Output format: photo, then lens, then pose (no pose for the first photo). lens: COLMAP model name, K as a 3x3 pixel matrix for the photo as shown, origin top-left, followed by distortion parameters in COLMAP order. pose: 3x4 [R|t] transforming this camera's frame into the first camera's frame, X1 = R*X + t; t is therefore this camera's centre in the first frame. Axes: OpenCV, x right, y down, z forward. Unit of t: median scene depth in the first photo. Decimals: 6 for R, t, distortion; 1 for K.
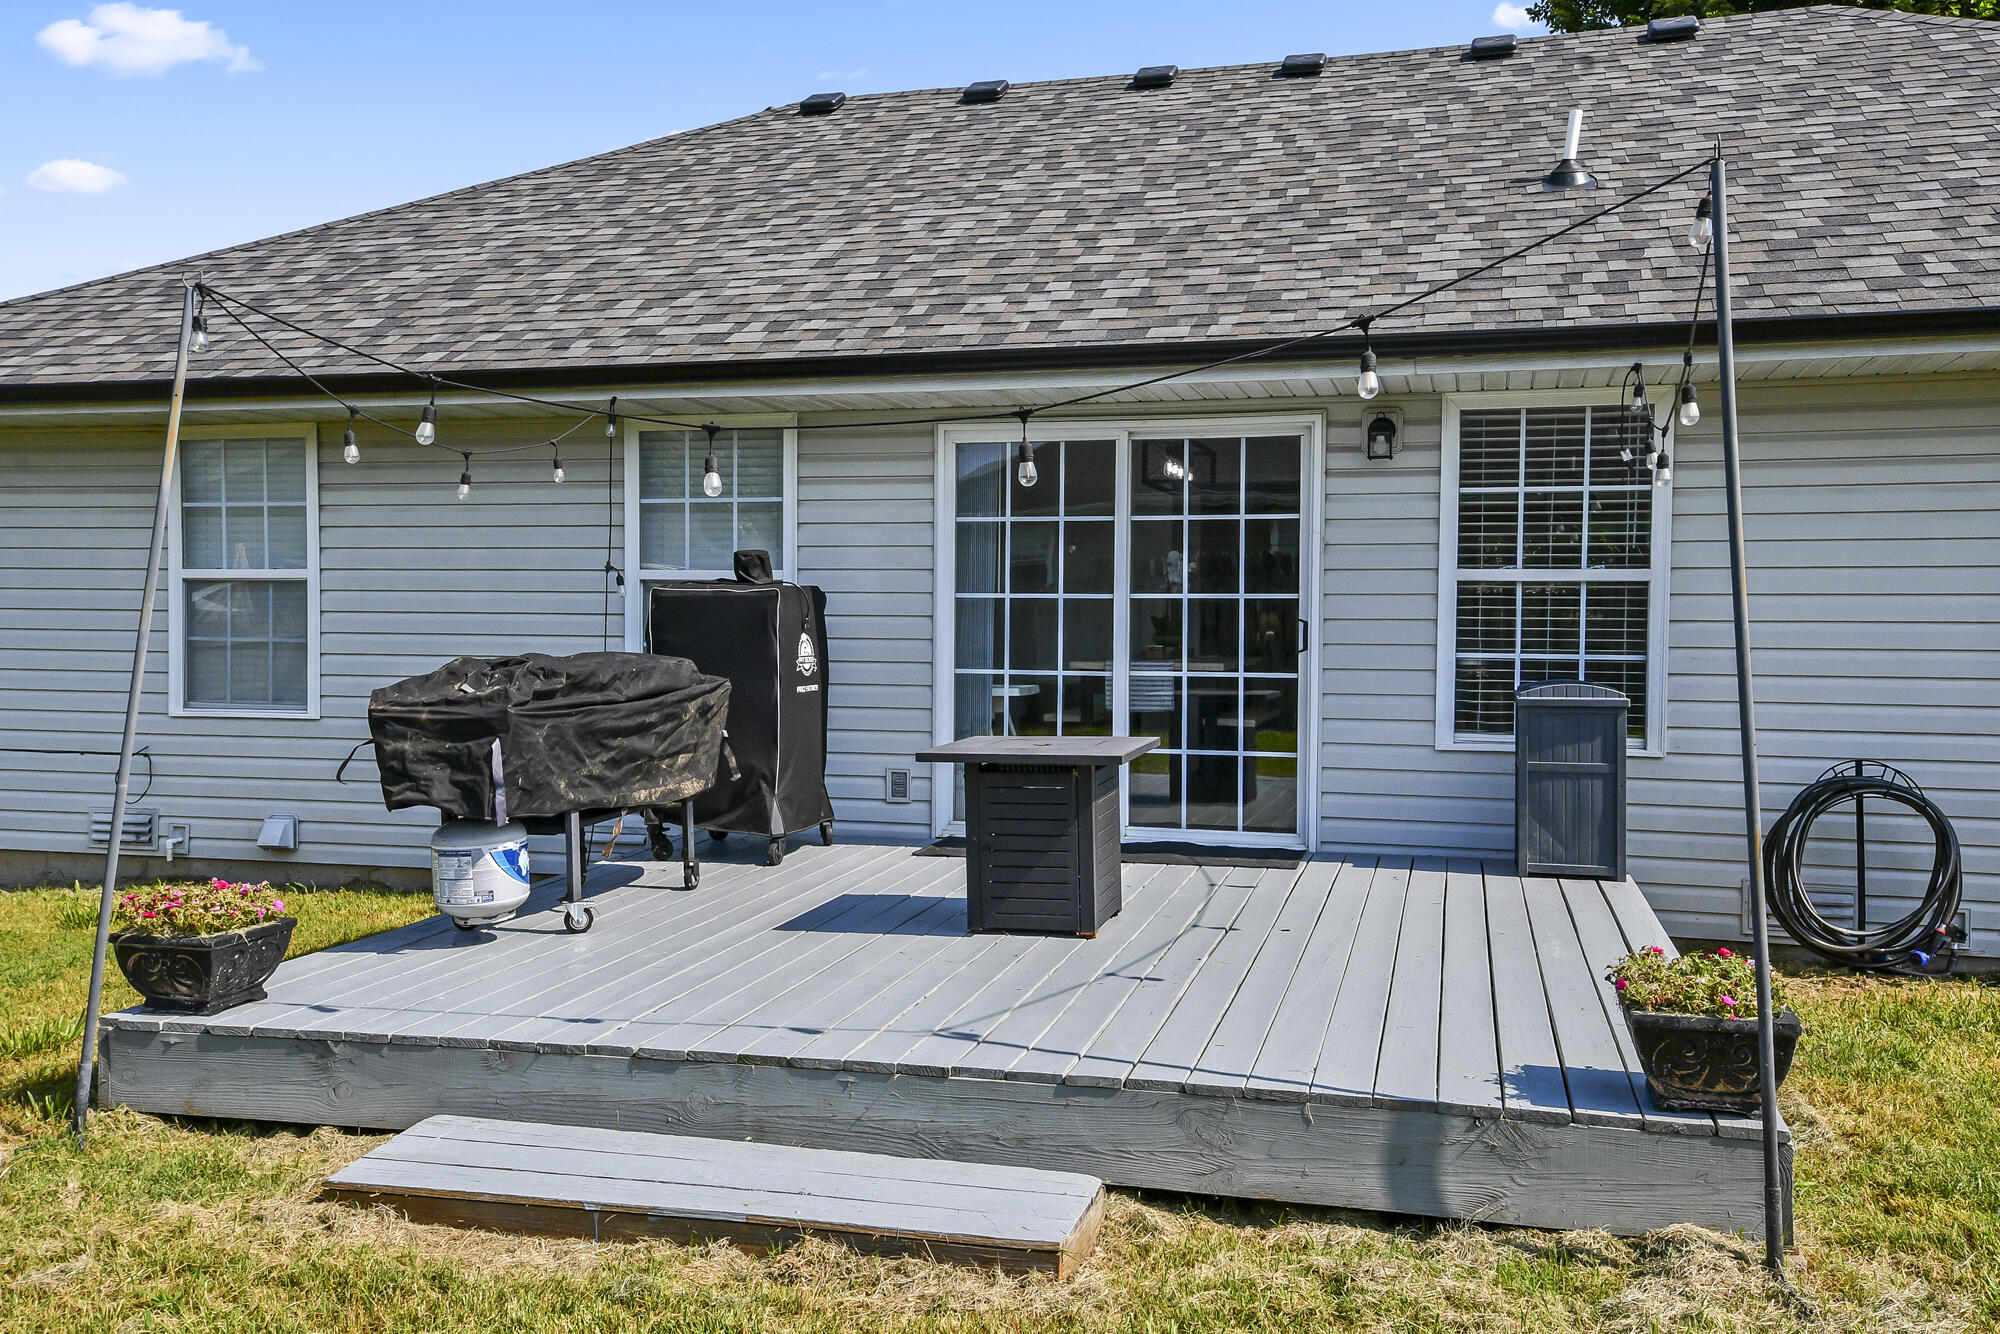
lens RADIAL K [[1594.7, 0, 1036.4], [0, 1594.7, 684.3], [0, 0, 1]] dist [0.061206, 0.004949]
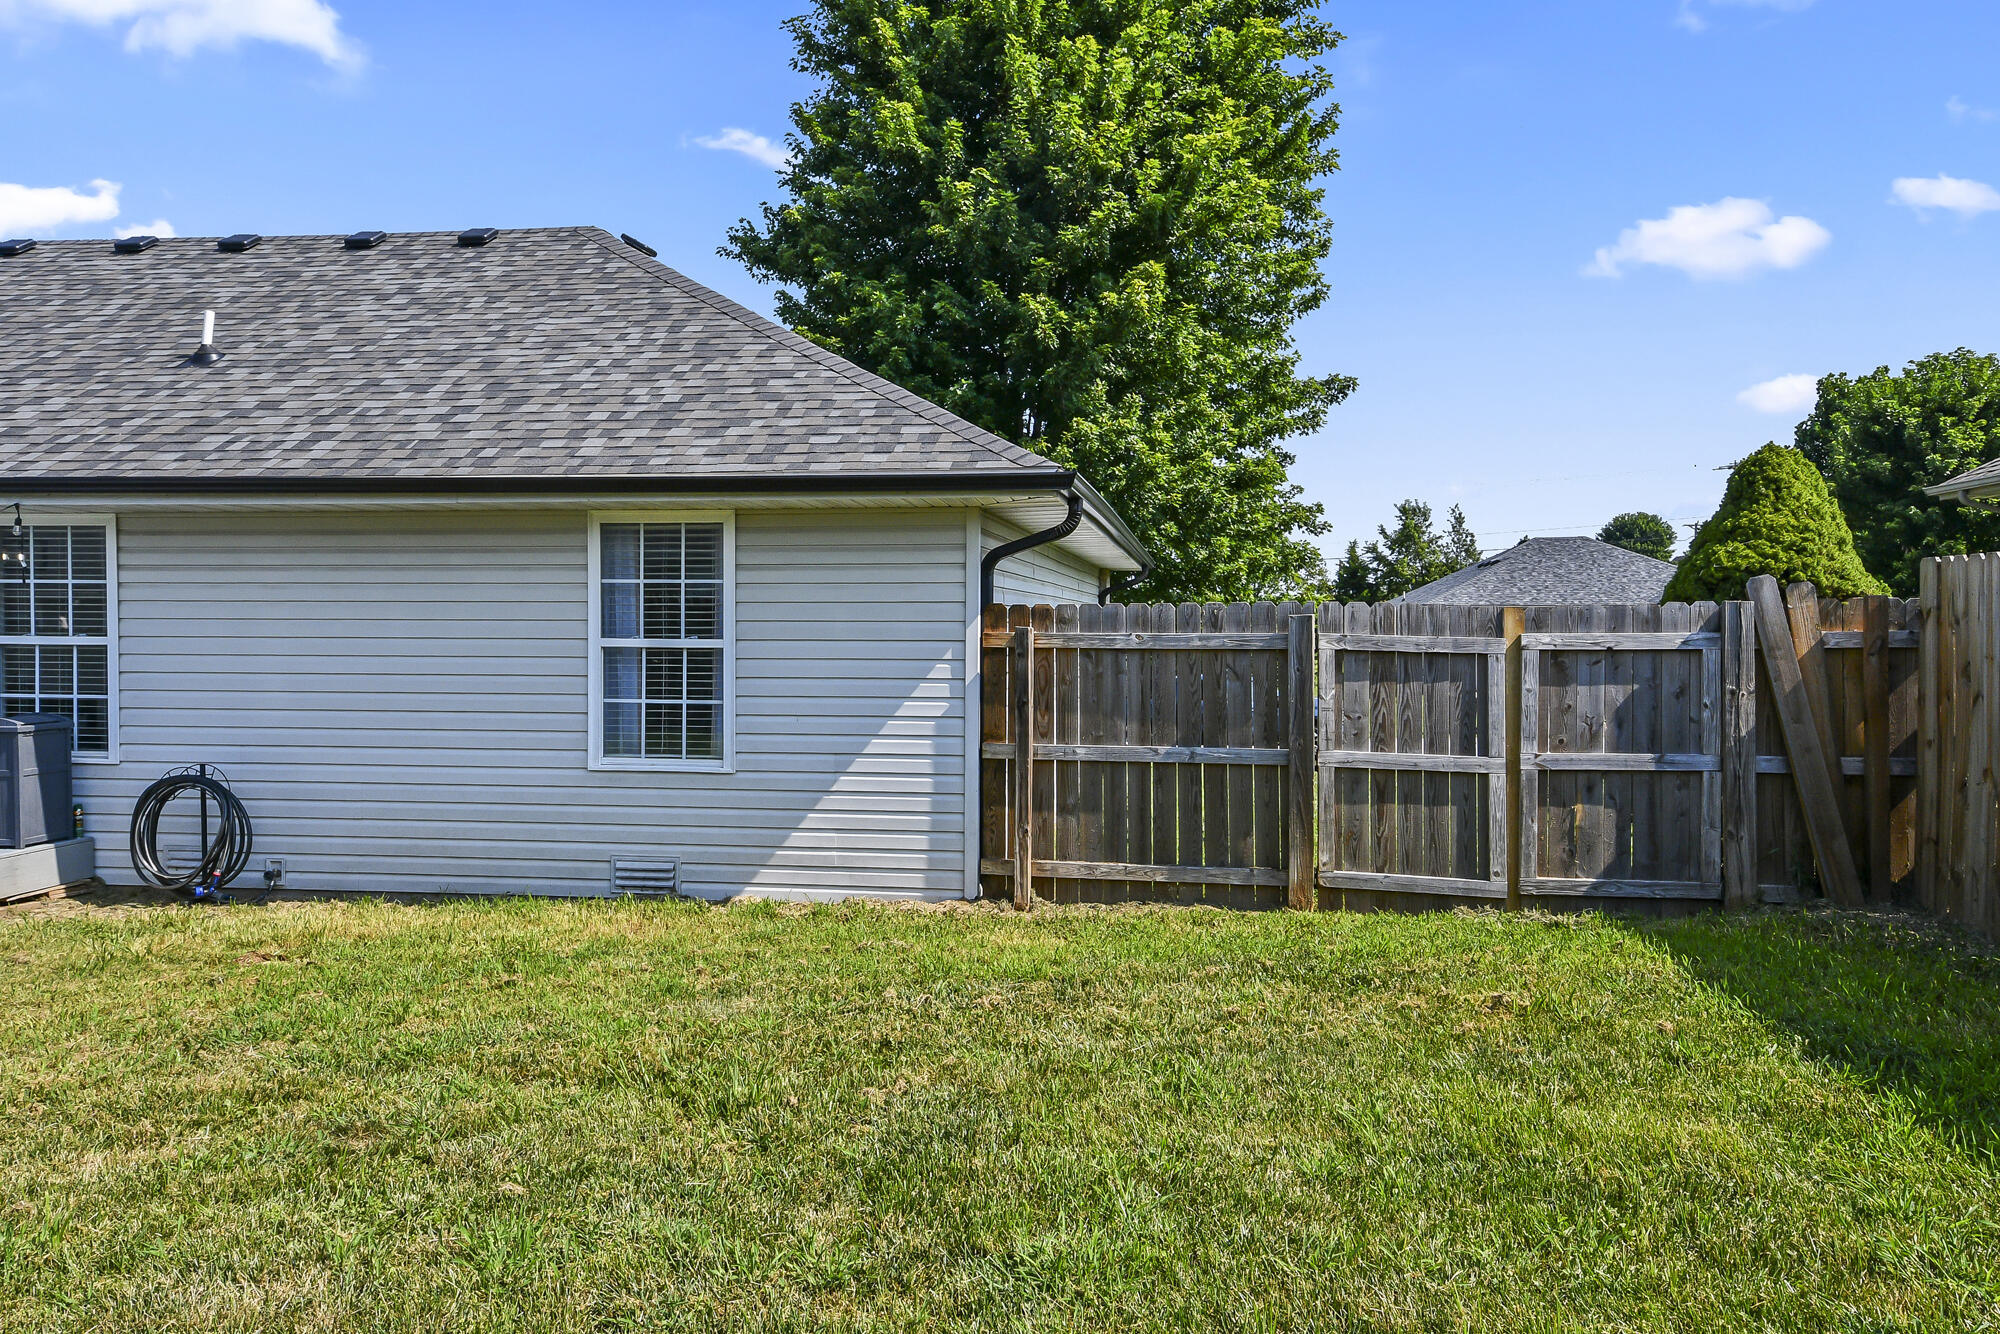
lens RADIAL K [[1421.1, 0, 1000.0], [0, 1421.1, 667.0], [0, 0, 1]] dist [0.037020, -0.004090]
pose [[0.991552, -0.007713, 0.129478, 1.025179], [0.009557, 0.999861, -0.013630, -0.017924], [-0.129354, 0.014752, 0.991489, -0.420608]]
